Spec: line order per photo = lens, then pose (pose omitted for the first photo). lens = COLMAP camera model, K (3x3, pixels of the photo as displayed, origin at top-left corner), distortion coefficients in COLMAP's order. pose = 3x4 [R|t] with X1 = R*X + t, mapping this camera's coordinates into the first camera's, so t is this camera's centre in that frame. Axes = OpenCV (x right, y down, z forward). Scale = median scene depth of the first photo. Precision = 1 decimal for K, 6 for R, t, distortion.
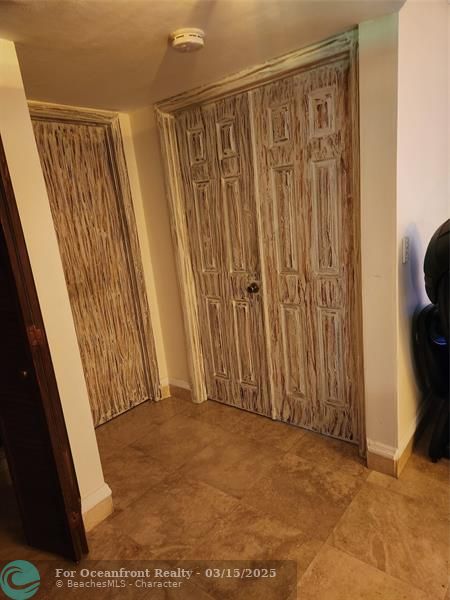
lens RADIAL K [[399.5, 0, 227.3], [0, 399.5, 304.1], [0, 0, 1]] dist [0.059130, -0.046863]
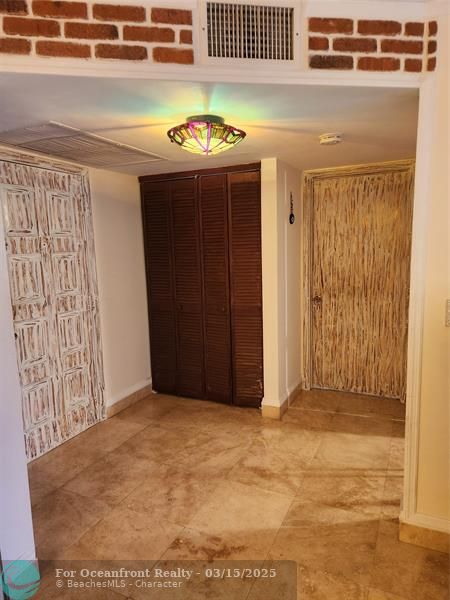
lens RADIAL K [[399.5, 0, 226.2], [0, 399.5, 298.3], [0, 0, 1]] dist [0.059130, -0.046863]
pose [[0.232535, 0.219331, -0.947534, 0.845114], [-0.226971, 0.959578, 0.166418, -0.140085], [0.945733, 0.176365, 0.272917, 0.194031]]
